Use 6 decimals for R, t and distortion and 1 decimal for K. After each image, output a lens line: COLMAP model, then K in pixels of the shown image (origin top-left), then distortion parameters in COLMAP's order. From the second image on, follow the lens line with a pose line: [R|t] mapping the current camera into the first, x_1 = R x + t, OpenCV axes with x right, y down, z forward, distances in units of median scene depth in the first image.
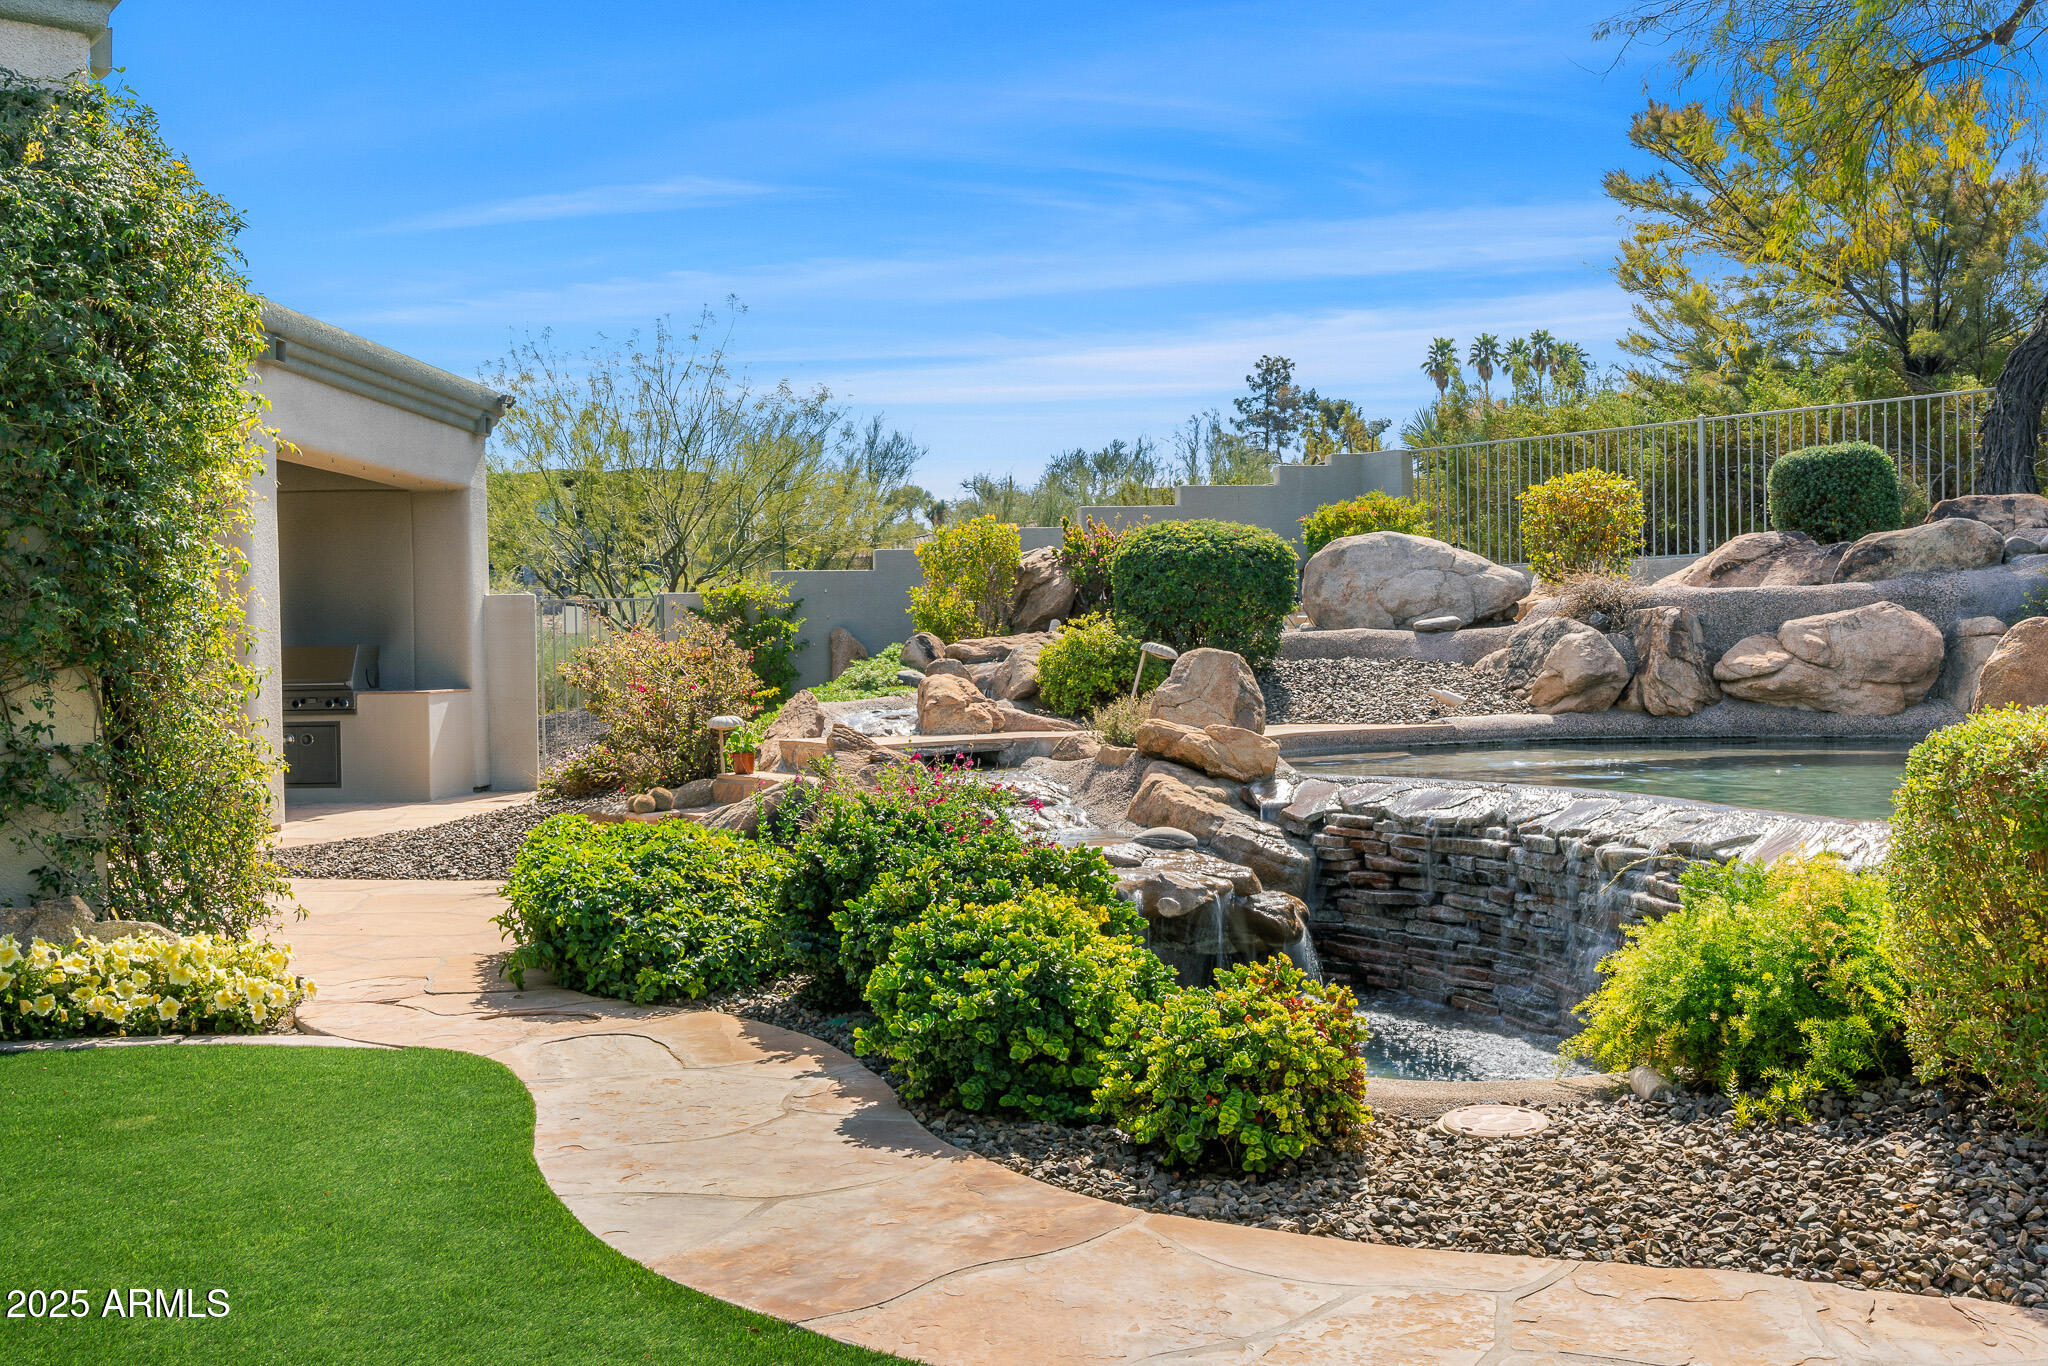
lens RADIAL K [[1936.1, 0, 1024.0], [0, 1936.1, 683.0], [0, 0, 1]] dist [-0.004513, 0.004230]
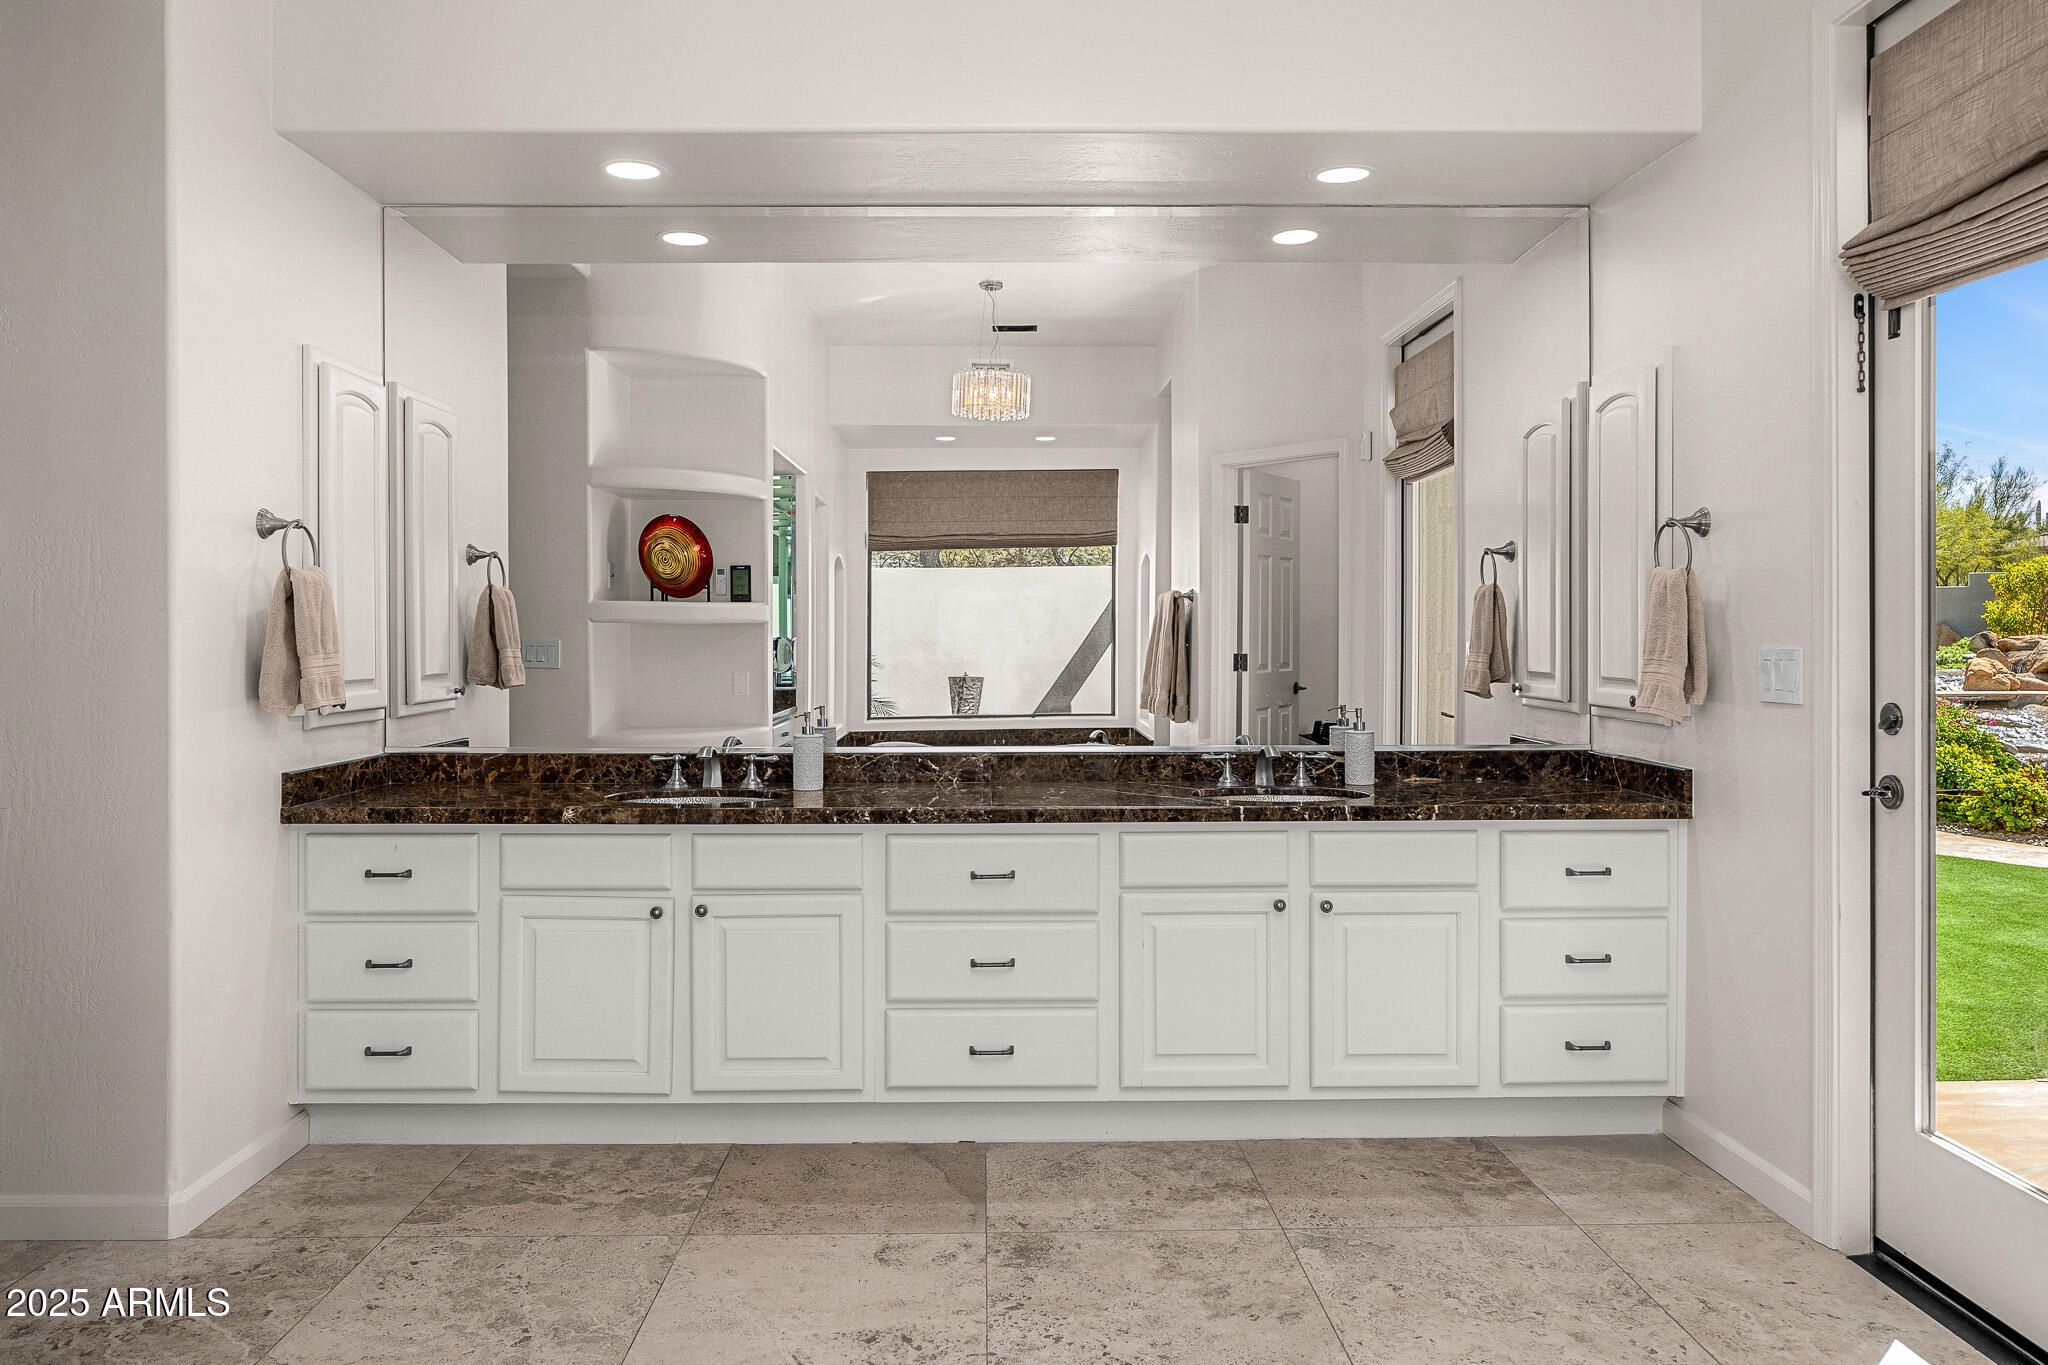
lens RADIAL K [[1339.9, 0, 1024.0], [0, 1339.9, 682.5], [0, 0, 1]] dist [-0.010030, -0.004183]
pose [[0.750441, 0.034409, -0.660041, 0.103142], [-0.015005, 0.999273, 0.035034, -0.011103], [0.660767, -0.016387, 0.750412, -0.509765]]
